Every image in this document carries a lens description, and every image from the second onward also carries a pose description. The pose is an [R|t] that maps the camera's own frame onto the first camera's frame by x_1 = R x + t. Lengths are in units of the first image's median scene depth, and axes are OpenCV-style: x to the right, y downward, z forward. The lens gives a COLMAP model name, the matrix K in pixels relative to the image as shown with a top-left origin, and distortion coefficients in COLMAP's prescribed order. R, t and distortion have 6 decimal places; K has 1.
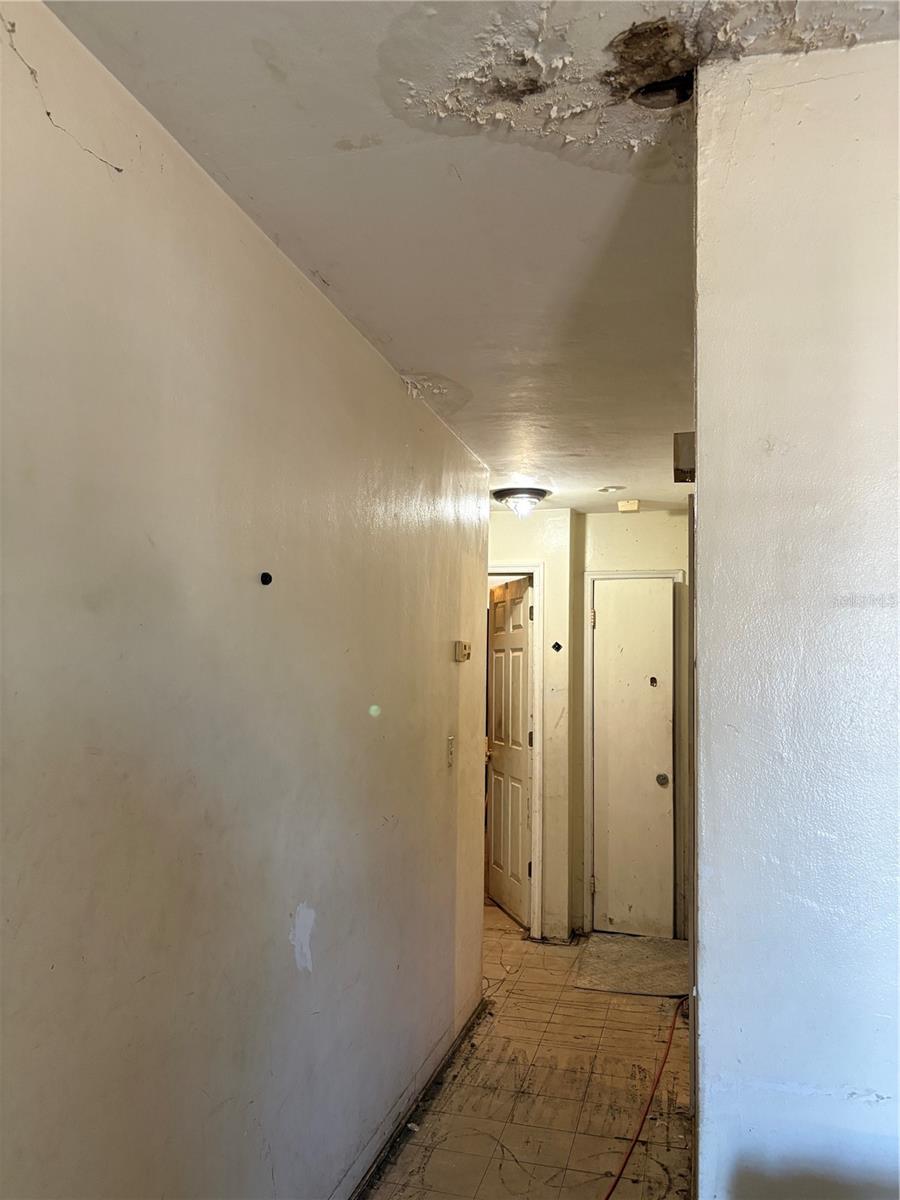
lens RADIAL K [[974.0, 0, 450.0], [0, 974.0, 600.0], [0, 0, 1]] dist [0.008733, 0.003803]
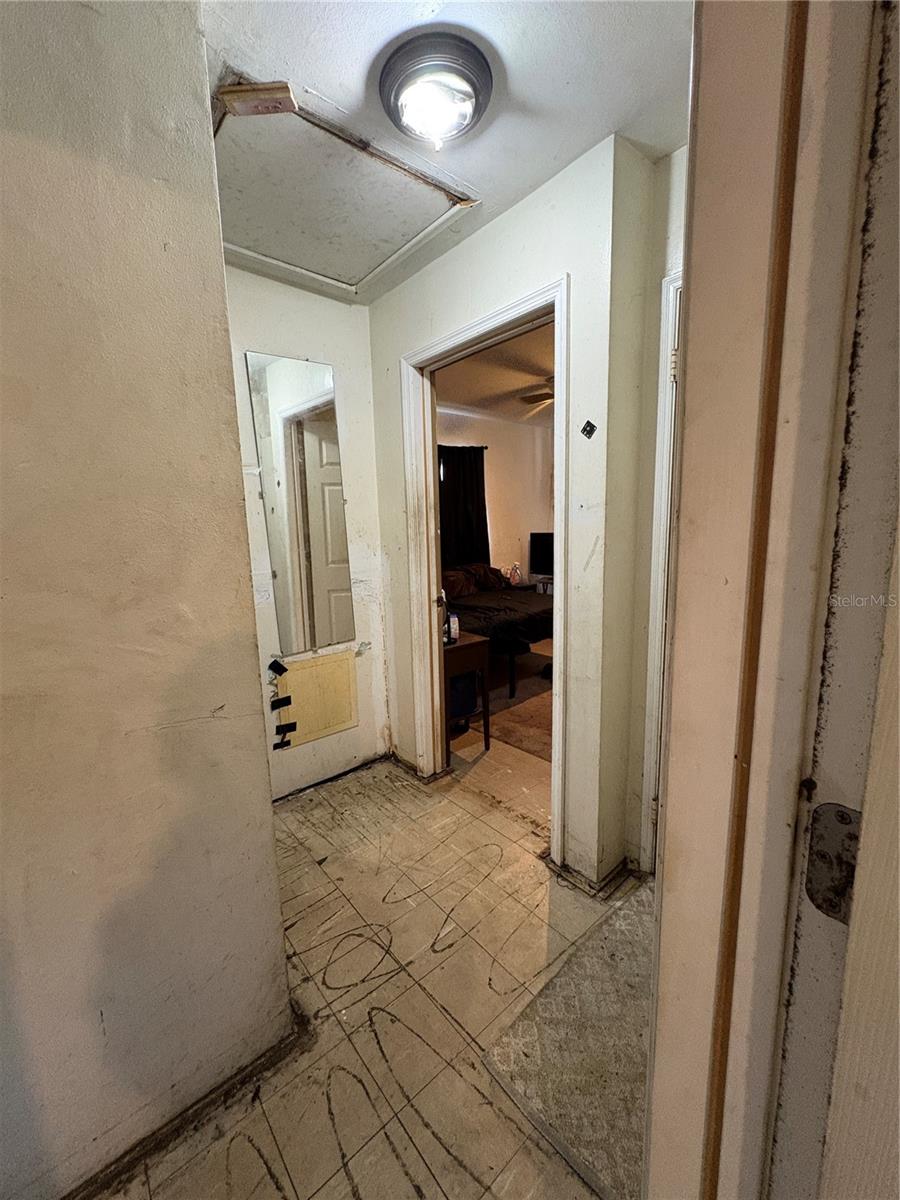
lens RADIAL K [[485.4, 0, 450.0], [0, 485.4, 600.0], [0, 0, 1]] dist [0.000239, -0.000086]
pose [[0.816937, 0.062630, -0.573317, 0.215783], [0.076345, 0.973594, 0.215143, 0.079023], [0.571652, -0.219528, 0.790583, 0.717816]]
